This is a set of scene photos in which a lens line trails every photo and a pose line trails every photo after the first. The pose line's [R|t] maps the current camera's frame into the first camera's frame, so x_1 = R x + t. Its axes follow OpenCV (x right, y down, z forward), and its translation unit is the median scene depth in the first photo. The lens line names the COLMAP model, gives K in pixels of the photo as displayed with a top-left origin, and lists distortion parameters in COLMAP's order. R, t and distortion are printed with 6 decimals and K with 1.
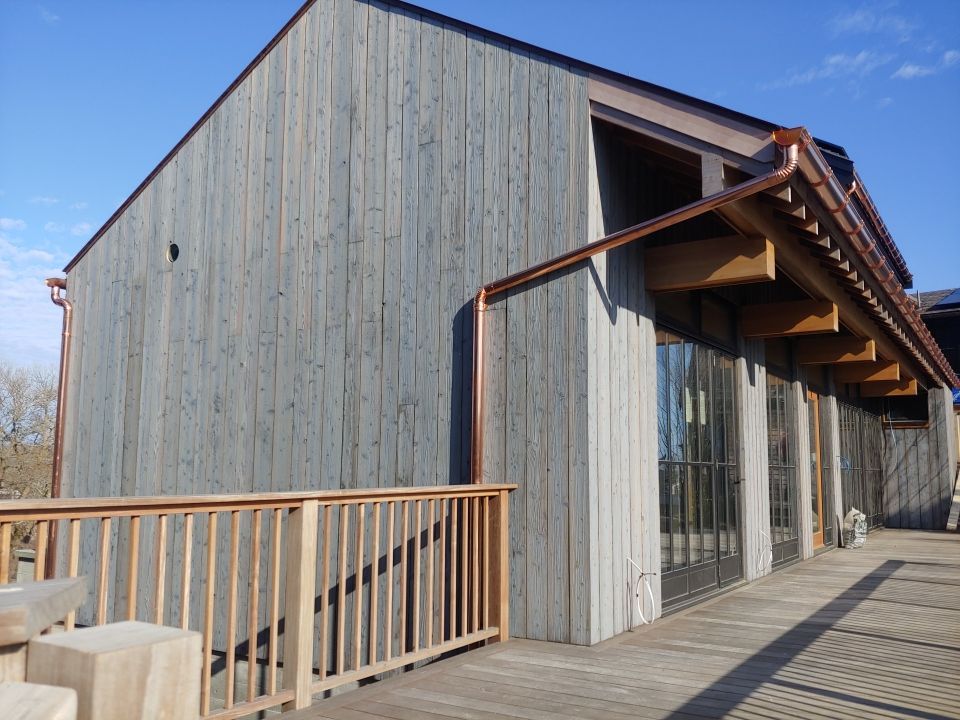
lens RADIAL K [[851.4, 0, 480.0], [0, 851.4, 360.0], [0, 0, 1]] dist [0.069335, -0.137252]
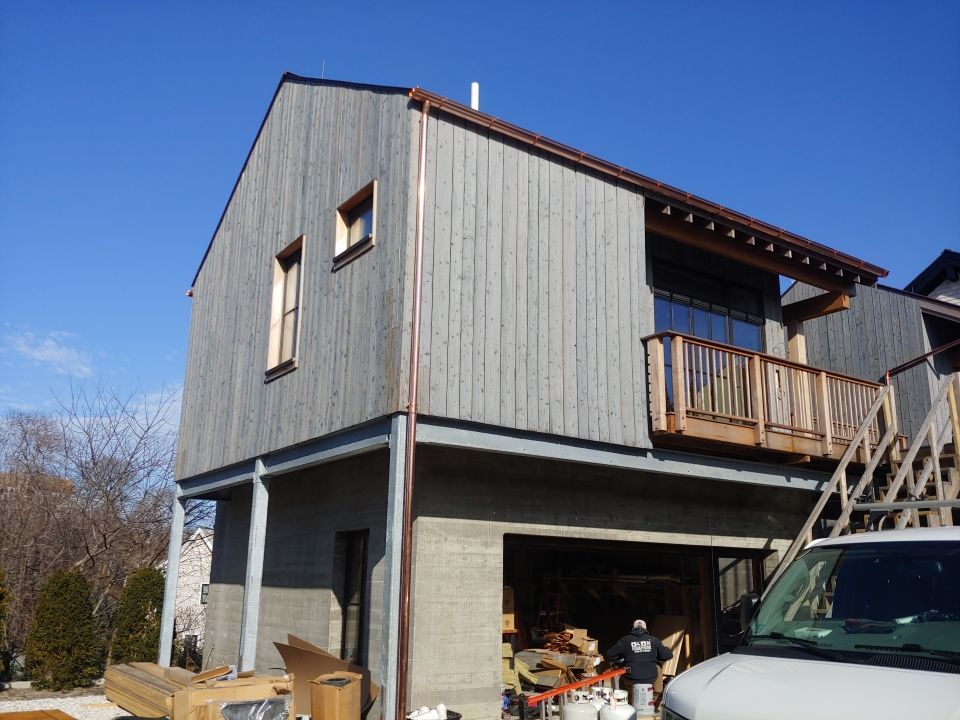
lens RADIAL K [[851.4, 0, 480.0], [0, 851.4, 360.0], [0, 0, 1]] dist [0.069335, -0.137252]
pose [[0.917646, -0.094185, -0.386076, -0.142013], [0.038720, 0.988077, -0.149014, 0.267510], [0.395508, 0.121793, 0.910352, -2.300271]]
